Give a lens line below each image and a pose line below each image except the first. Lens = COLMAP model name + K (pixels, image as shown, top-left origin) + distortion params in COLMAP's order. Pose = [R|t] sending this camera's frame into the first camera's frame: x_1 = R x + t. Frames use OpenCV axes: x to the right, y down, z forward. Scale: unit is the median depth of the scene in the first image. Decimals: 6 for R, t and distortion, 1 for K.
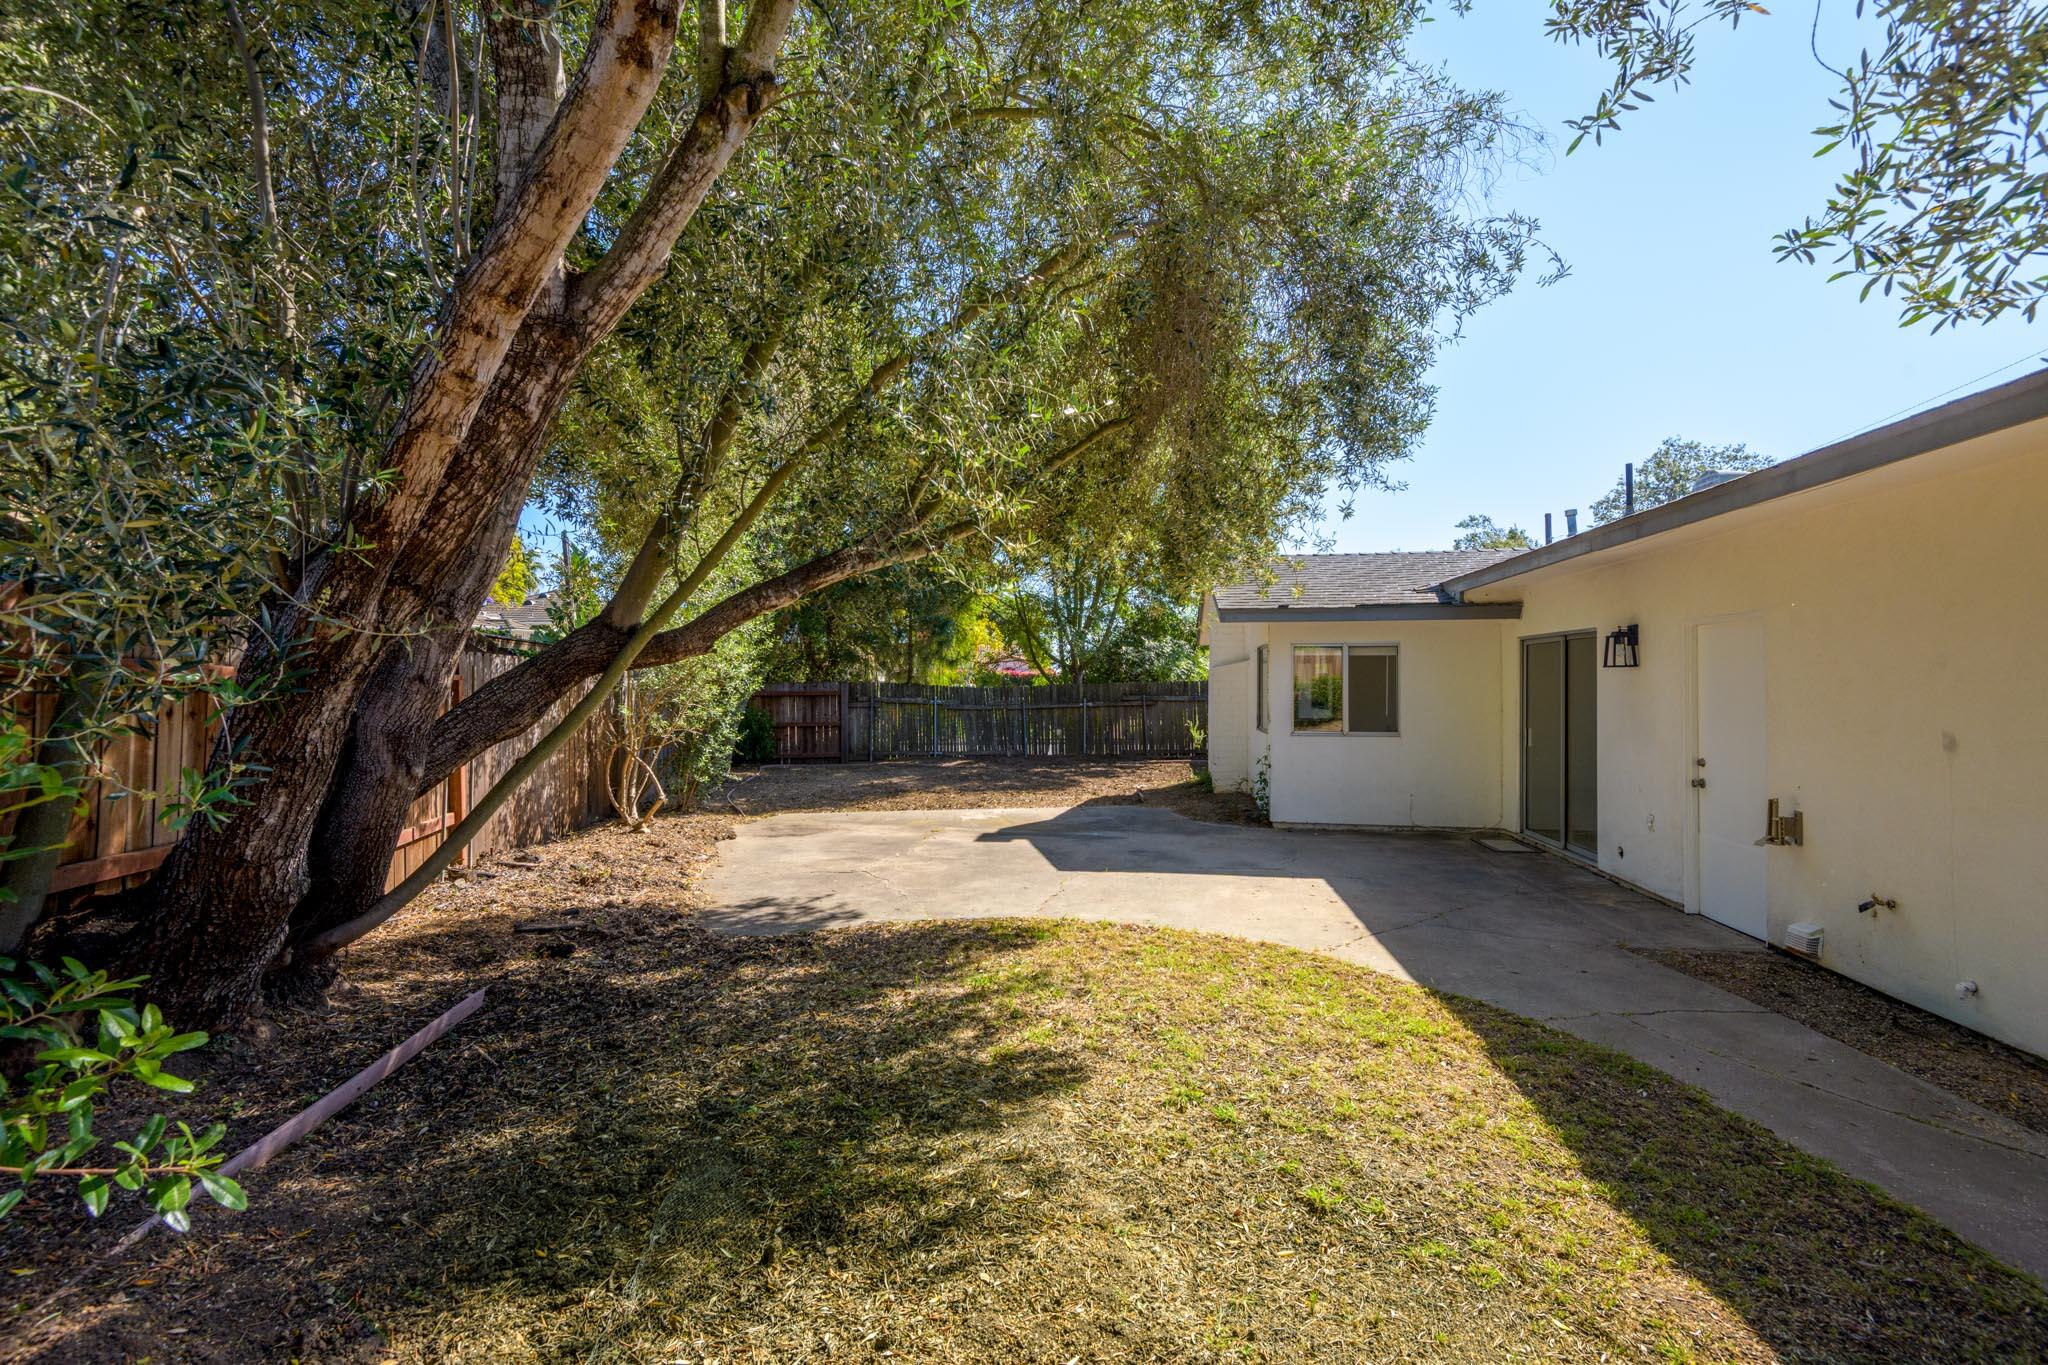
lens RADIAL K [[959.3, 0, 1027.7], [0, 959.3, 681.2], [0, 0, 1]] dist [0.018971, -0.000344]
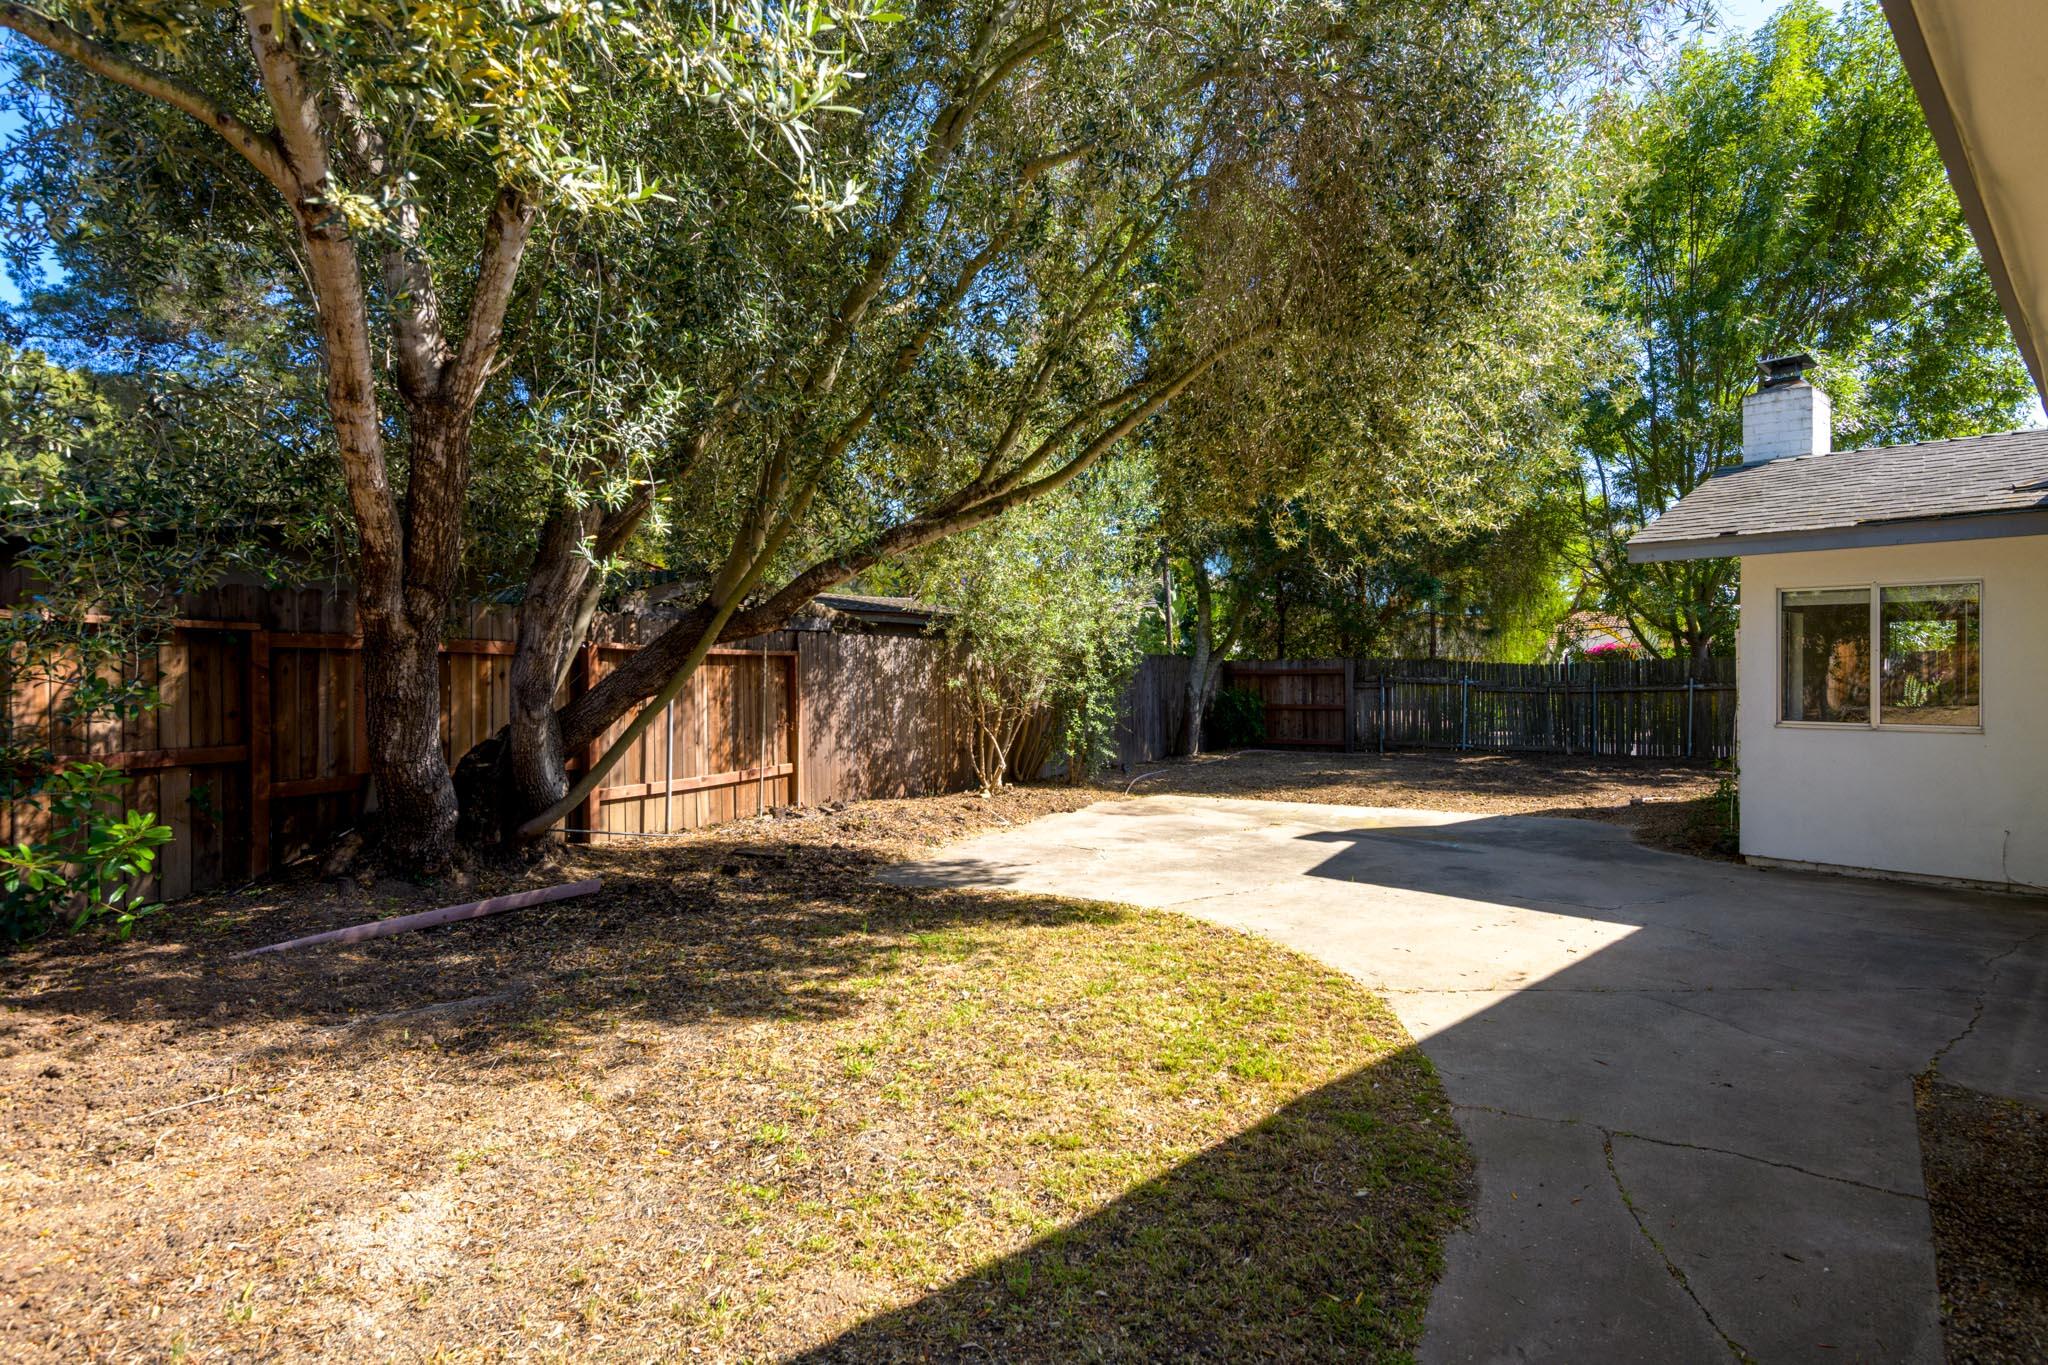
lens RADIAL K [[1098.4, 0, 1022.0], [0, 1098.4, 678.7], [0, 0, 1]] dist [0.027825, -0.000086]
pose [[0.773528, 0.000081, -0.633763, 0.777276], [0.008026, 0.999919, 0.009924, 0.024850], [0.633712, -0.012763, 0.773464, 0.165264]]
